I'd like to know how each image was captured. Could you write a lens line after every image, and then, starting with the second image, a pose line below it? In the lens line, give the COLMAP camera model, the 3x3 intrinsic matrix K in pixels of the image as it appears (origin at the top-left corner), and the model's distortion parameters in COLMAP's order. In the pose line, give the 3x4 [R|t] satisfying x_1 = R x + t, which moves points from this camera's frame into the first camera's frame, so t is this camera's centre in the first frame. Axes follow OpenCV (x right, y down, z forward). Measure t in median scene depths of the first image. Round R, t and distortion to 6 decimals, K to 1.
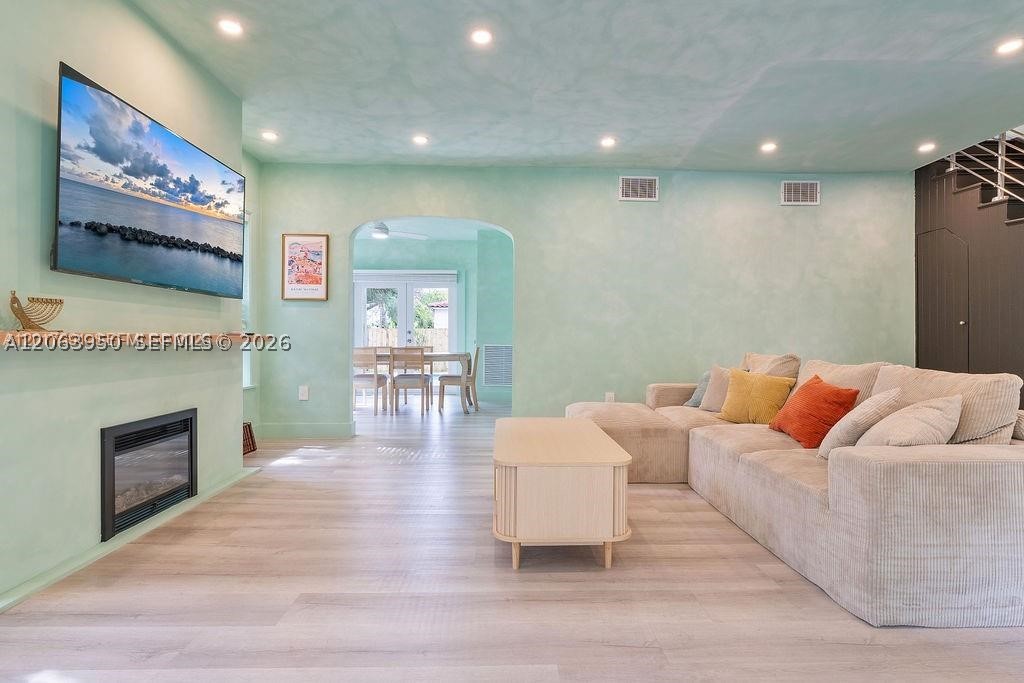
lens RADIAL K [[519.9, 0, 513.8], [0, 519.9, 338.4], [0, 0, 1]] dist [-0.006077, 0.003402]
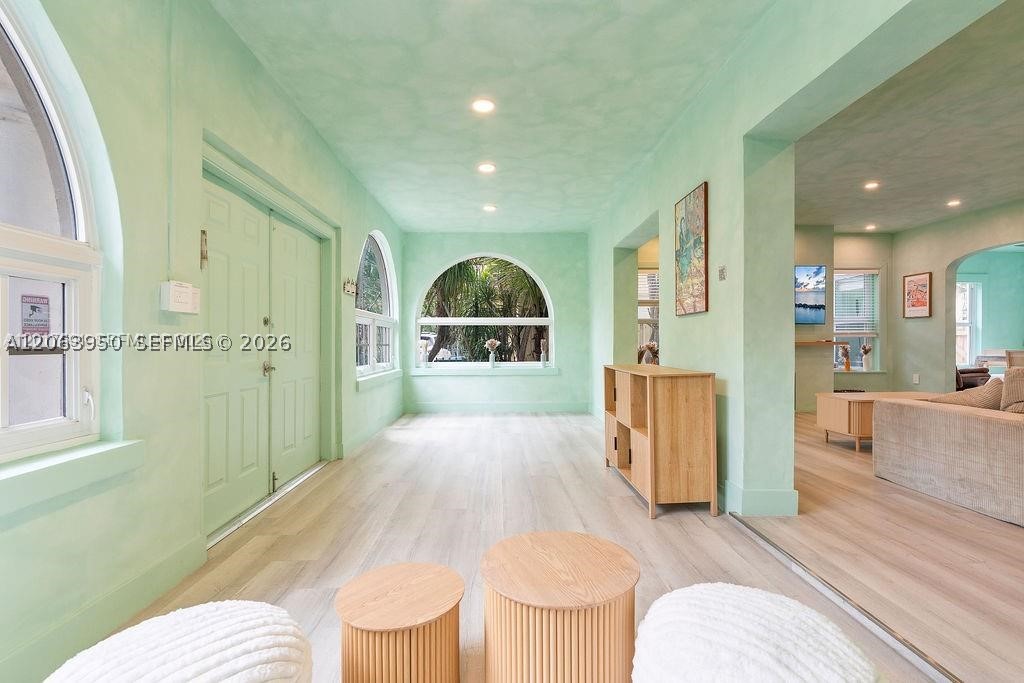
lens RADIAL K [[464.0, 0, 518.8], [0, 464.0, 343.0], [0, 0, 1]] dist [-0.009750, 0.003940]
pose [[0.015997, -0.003755, -0.999865, 1.000096], [0.007079, 0.999968, -0.003642, -0.003206], [0.999847, -0.007020, 0.016023, -0.202808]]
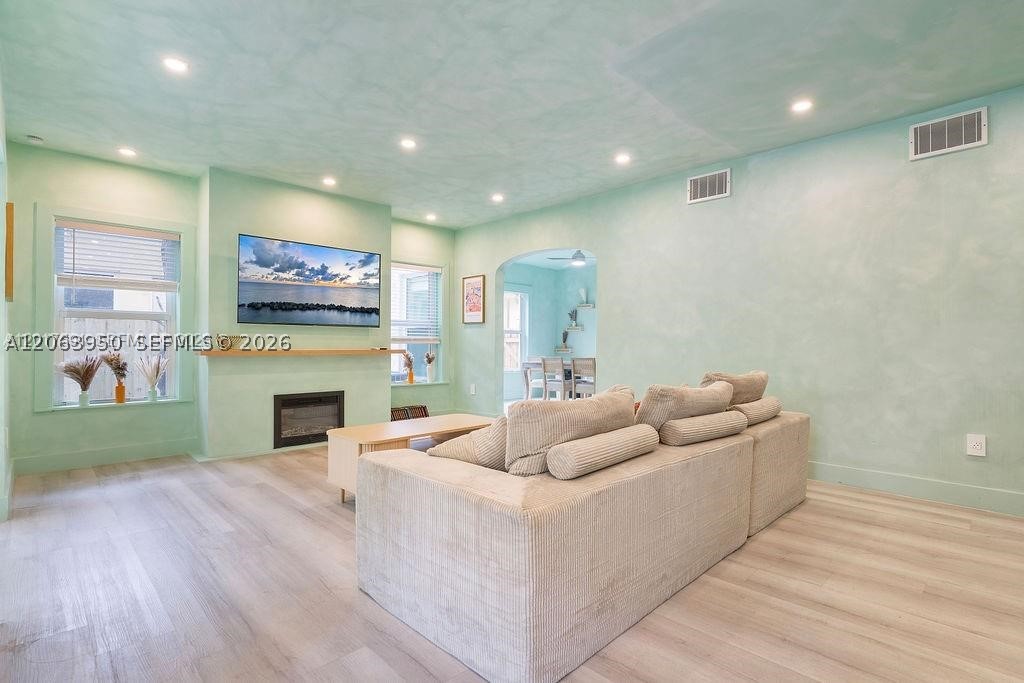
lens RADIAL K [[499.0, 0, 511.5], [0, 499.0, 343.4], [0, 0, 1]] dist [-0.005953, 0.001063]
pose [[0.680682, -0.007783, -0.732538, 0.704420], [0.005445, 0.999970, -0.005564, -0.012402], [0.732559, -0.000201, 0.680704, 0.168679]]
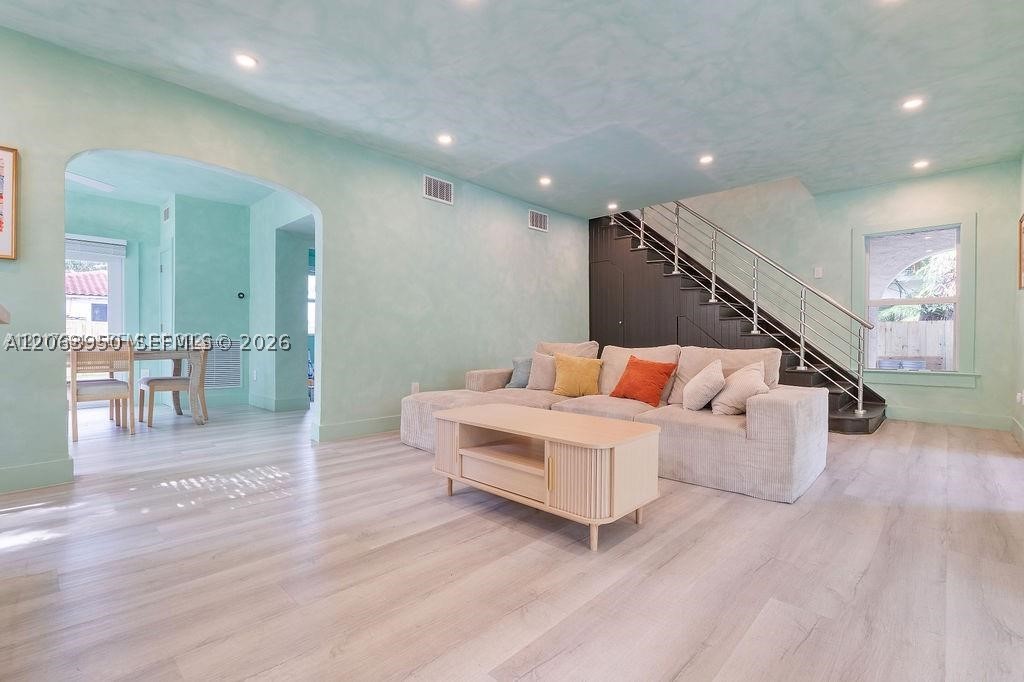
lens RADIAL K [[464.0, 0, 518.5], [0, 464.0, 345.3], [0, 0, 1]] dist [-0.009750, 0.003940]
pose [[0.702178, -0.012096, 0.711899, -0.357180], [-0.003347, 0.999789, 0.020288, 0.011732], [-0.711994, -0.016629, 0.701989, 0.229059]]
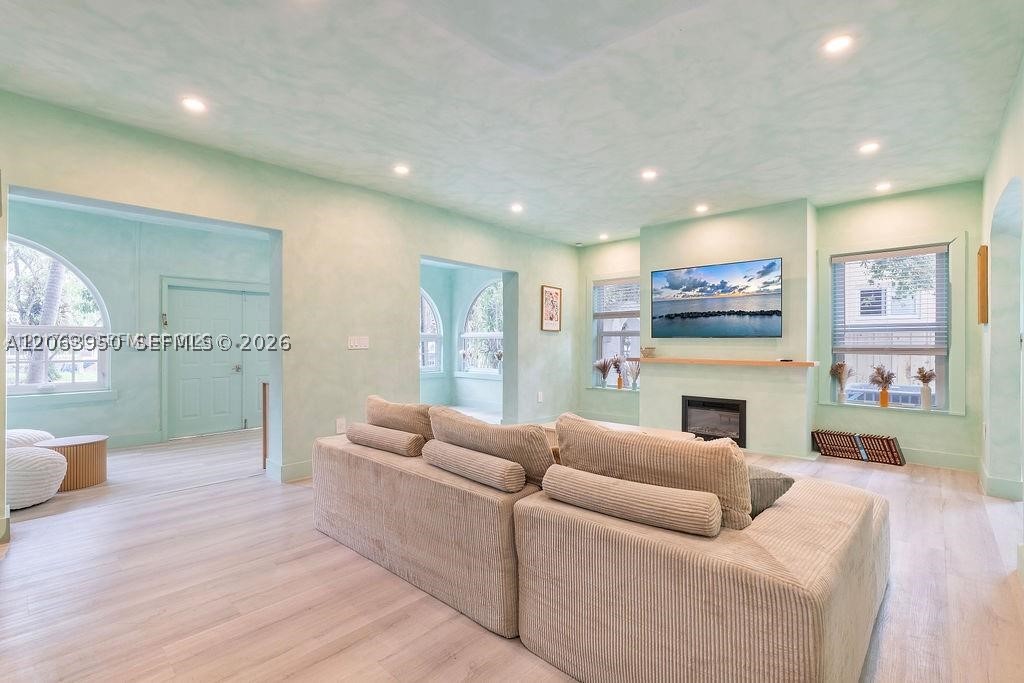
lens RADIAL K [[464.0, 0, 517.0], [0, 464.0, 337.3], [0, 0, 1]] dist [-0.009750, 0.003940]
pose [[-0.686307, -0.012096, -0.727212, 0.755985], [-0.000645, 0.999871, -0.016023, -0.041378], [0.727312, -0.010527, -0.686226, 1.032362]]
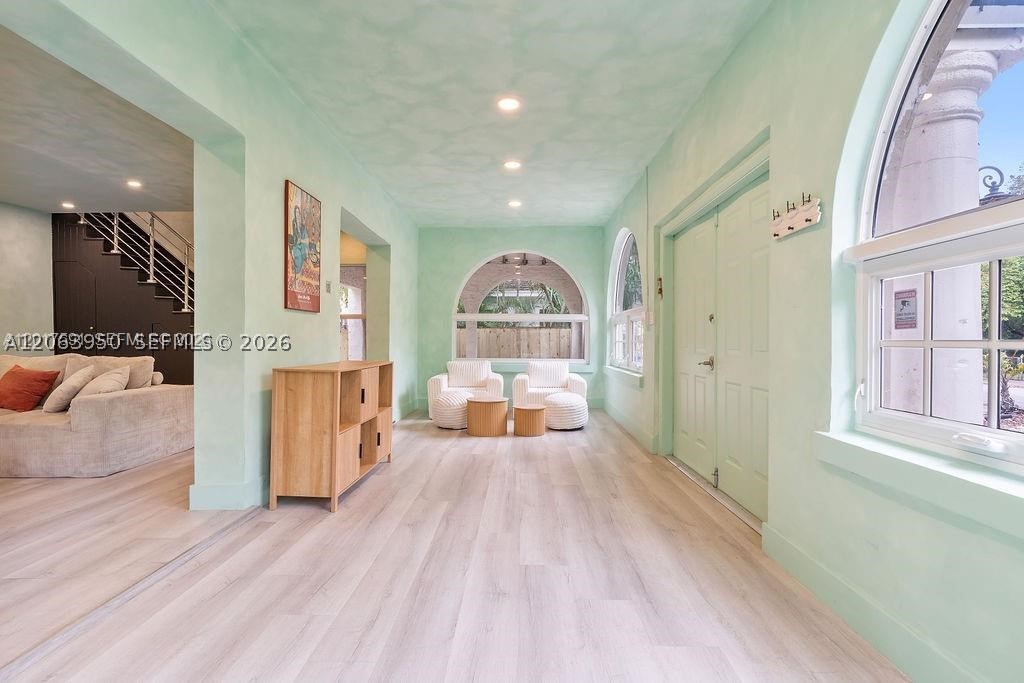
lens RADIAL K [[464.0, 0, 511.2], [0, 464.0, 344.8], [0, 0, 1]] dist [-0.009750, 0.003940]
pose [[0.047362, -0.015619, 0.998756, -0.418504], [-0.005946, 0.999856, 0.015918, -0.008738], [-0.998860, -0.006692, 0.047262, -0.283689]]
